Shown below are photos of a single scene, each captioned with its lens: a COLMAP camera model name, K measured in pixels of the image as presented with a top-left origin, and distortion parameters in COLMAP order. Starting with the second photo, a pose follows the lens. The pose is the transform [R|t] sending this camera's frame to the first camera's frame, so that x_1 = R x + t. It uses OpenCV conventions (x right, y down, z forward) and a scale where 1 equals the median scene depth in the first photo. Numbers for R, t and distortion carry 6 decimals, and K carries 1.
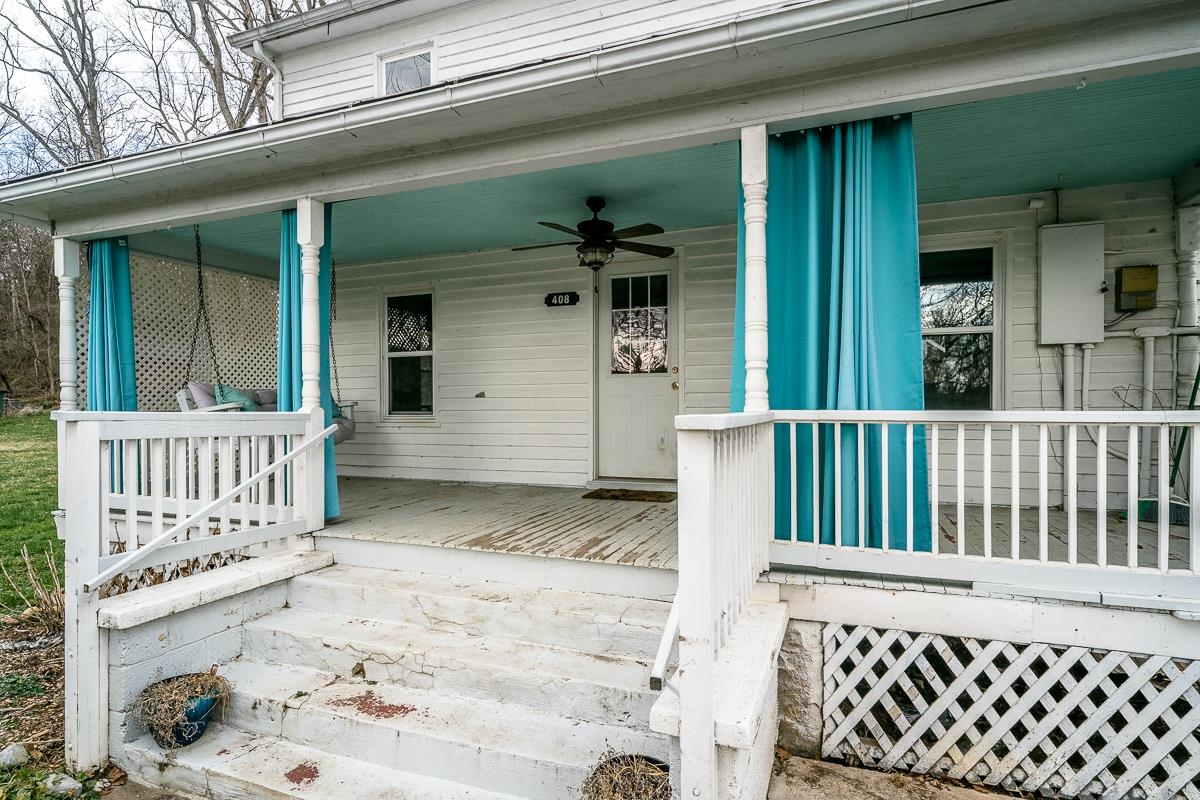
lens RADIAL K [[621.0, 0, 602.4], [0, 621.0, 405.6], [0, 0, 1]] dist [0.002047, 0.000733]
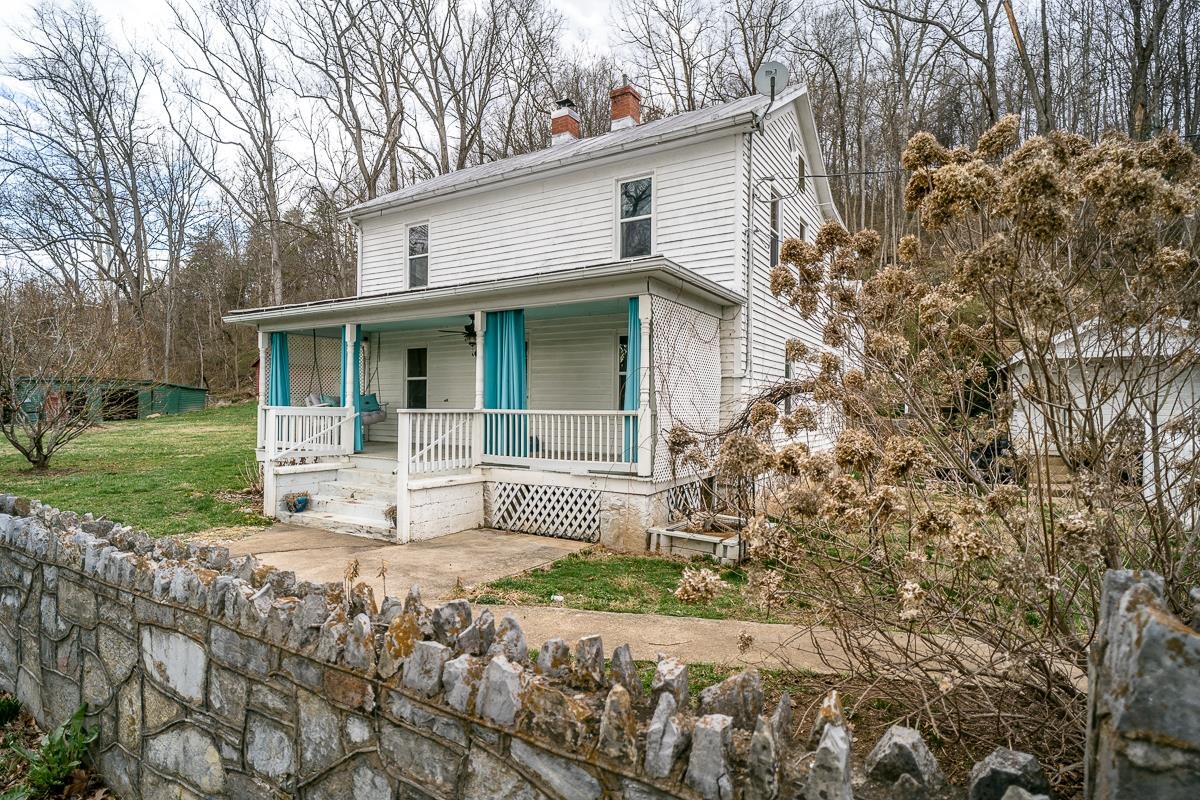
lens RADIAL K [[615.9, 0, 619.6], [0, 615.9, 397.5], [0, 0, 1]] dist [-0.001942, 0.000207]
pose [[0.987088, 0.011810, -0.159742, 0.901729], [-0.014000, 0.999823, -0.012596, -0.012746], [0.159565, 0.014670, 0.987078, -1.151998]]
